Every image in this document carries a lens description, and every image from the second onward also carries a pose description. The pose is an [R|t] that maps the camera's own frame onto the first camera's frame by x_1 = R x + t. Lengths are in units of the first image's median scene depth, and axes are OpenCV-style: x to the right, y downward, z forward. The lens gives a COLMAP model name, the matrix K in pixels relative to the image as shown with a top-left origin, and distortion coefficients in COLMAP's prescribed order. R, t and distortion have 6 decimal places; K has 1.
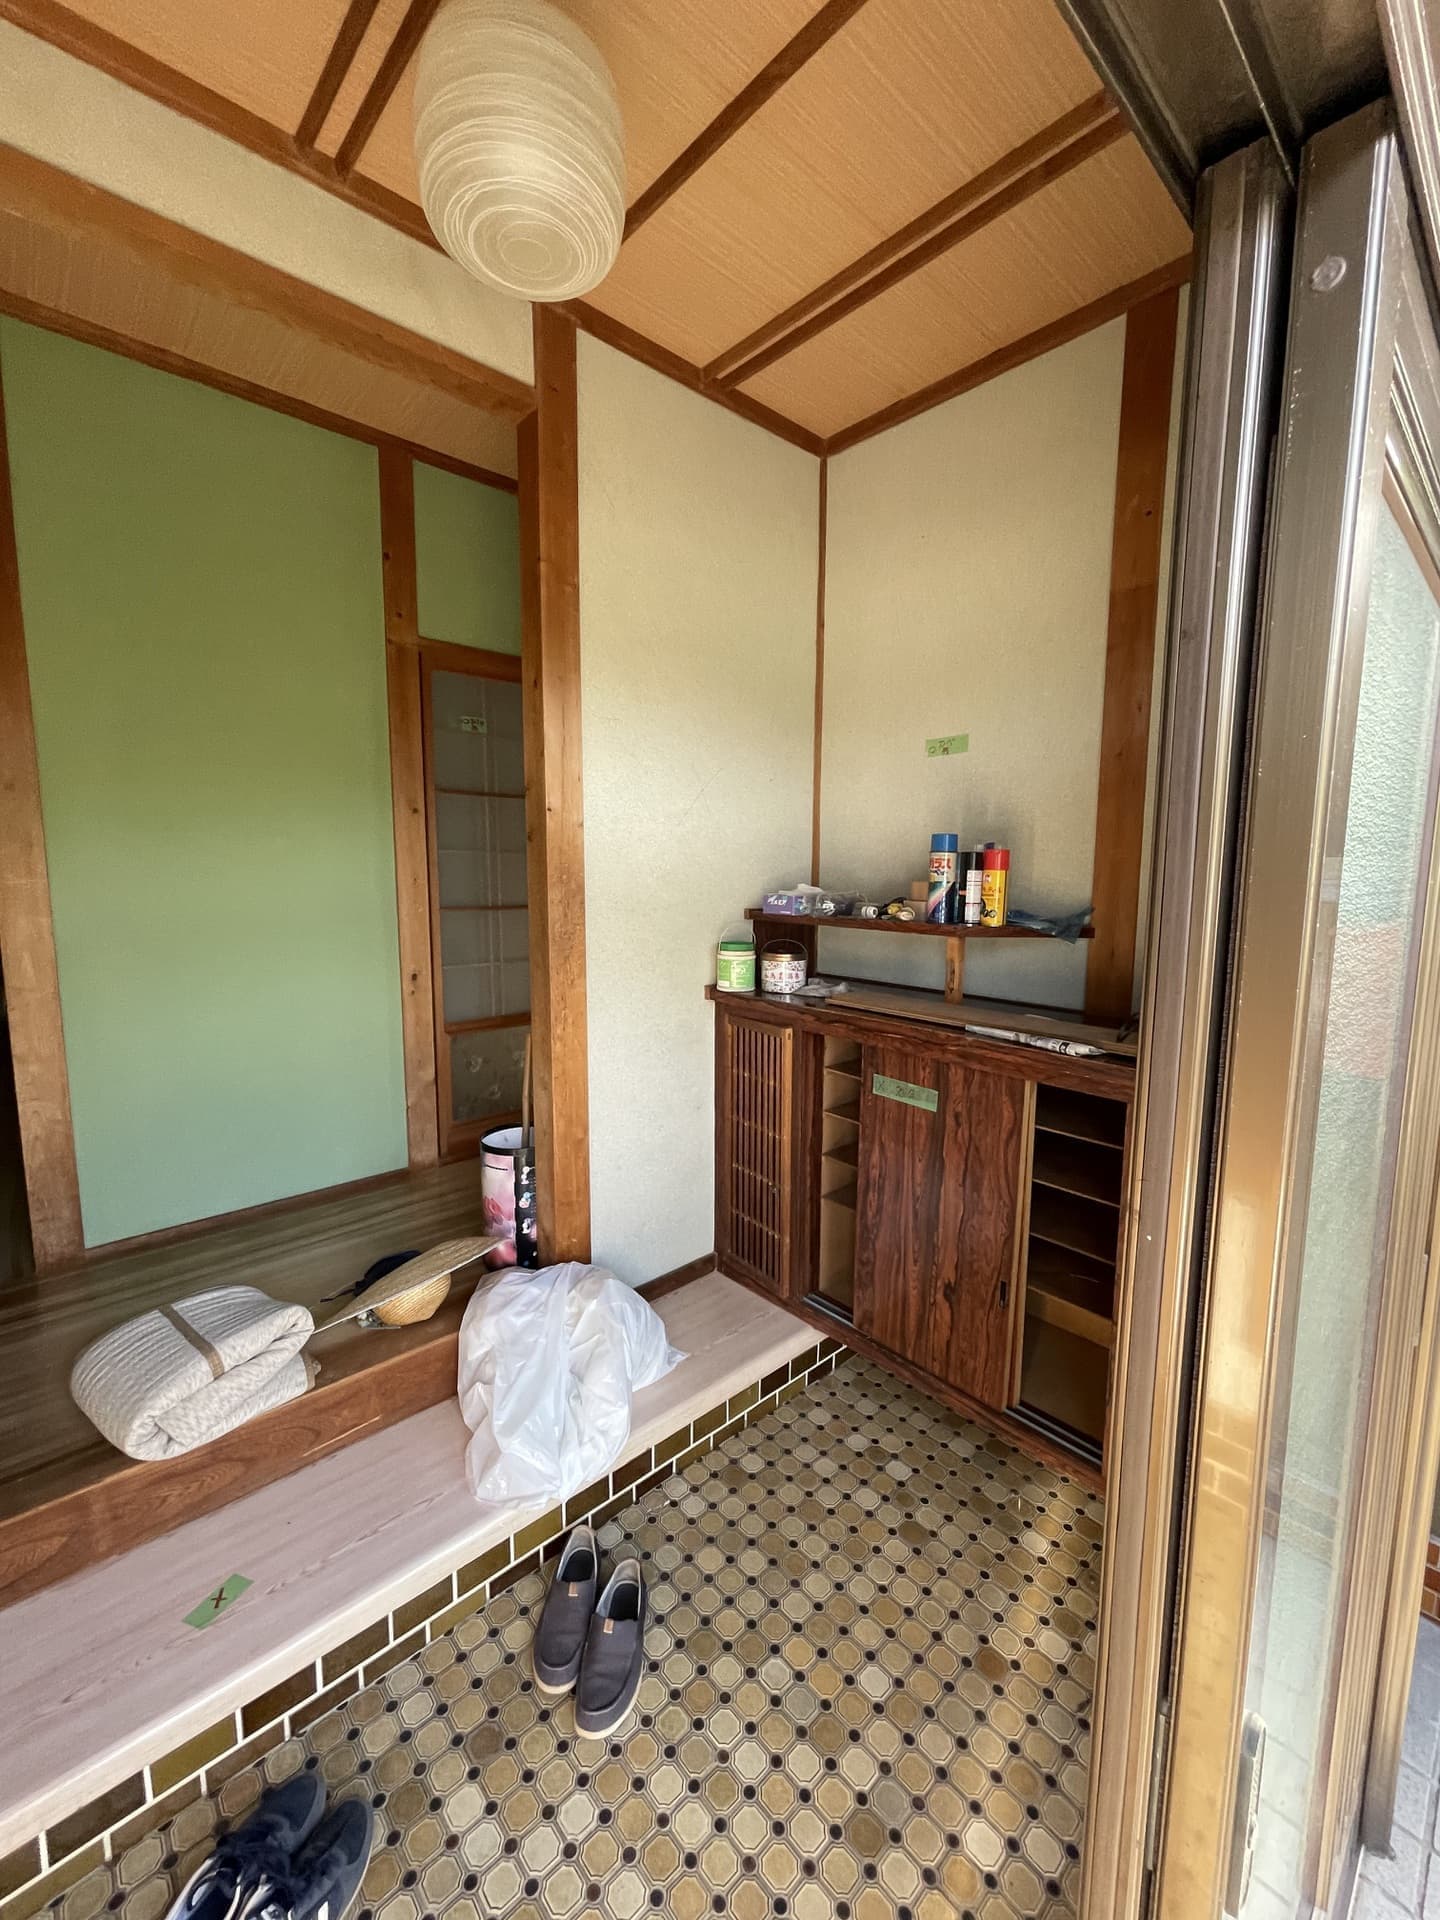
lens RADIAL K [[778.0, 0, 722.4], [0, 778.0, 952.2], [0, 0, 1]] dist [0.000266, 0.000558]
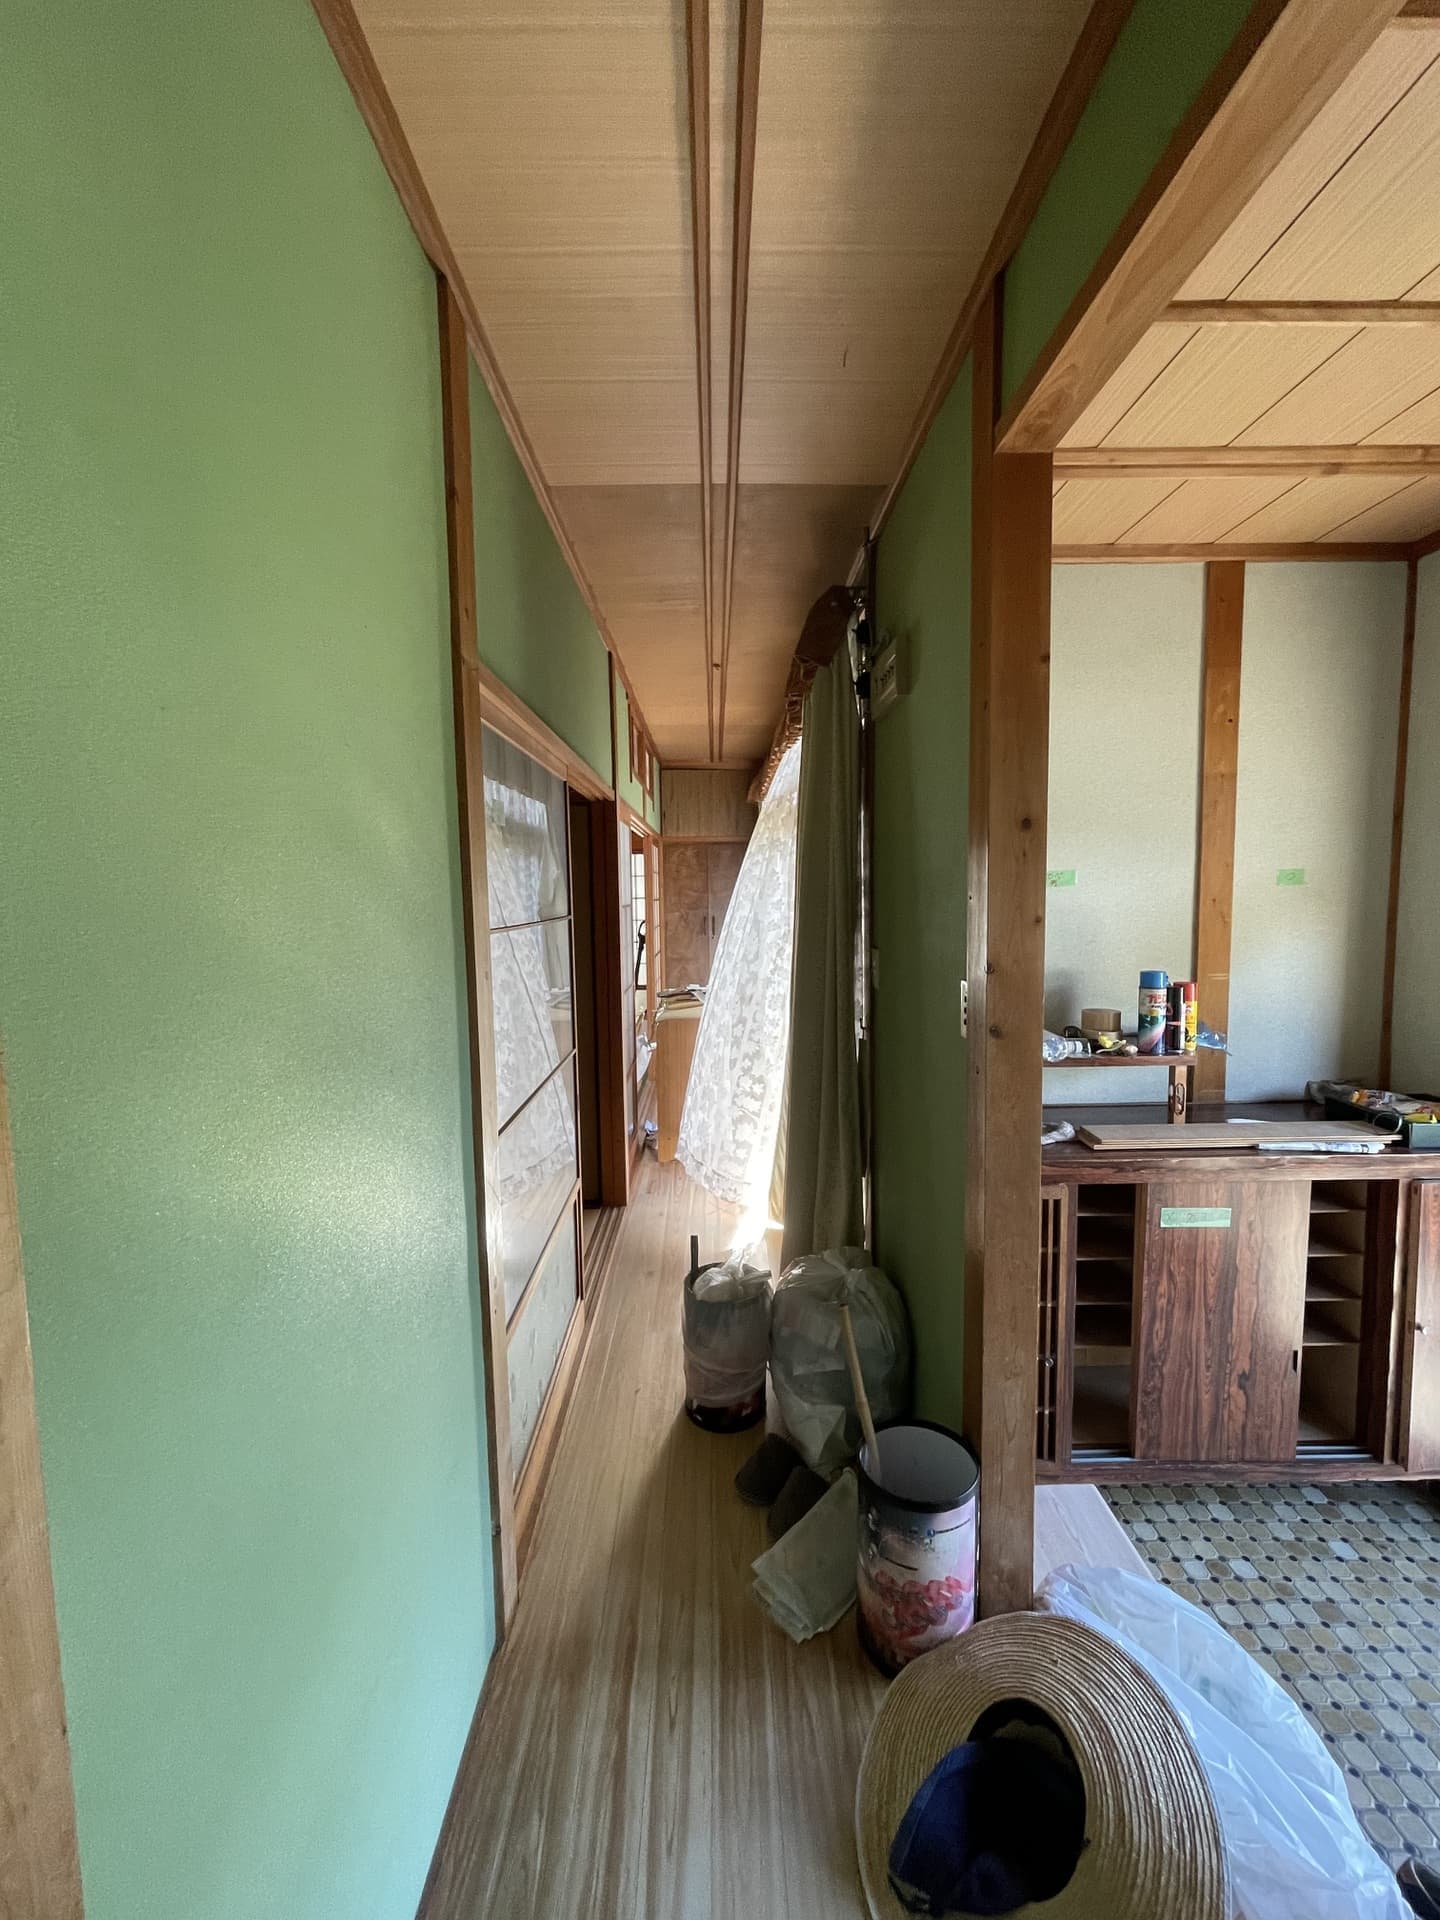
lens RADIAL K [[778.0, 0, 722.9], [0, 778.0, 950.9], [0, 0, 1]] dist [0.000266, 0.000558]
pose [[0.670965, -0.080234, 0.737135, -0.950062], [0.110344, 0.993863, 0.007739, -0.261410], [-0.733232, 0.076146, 0.675701, 0.710769]]
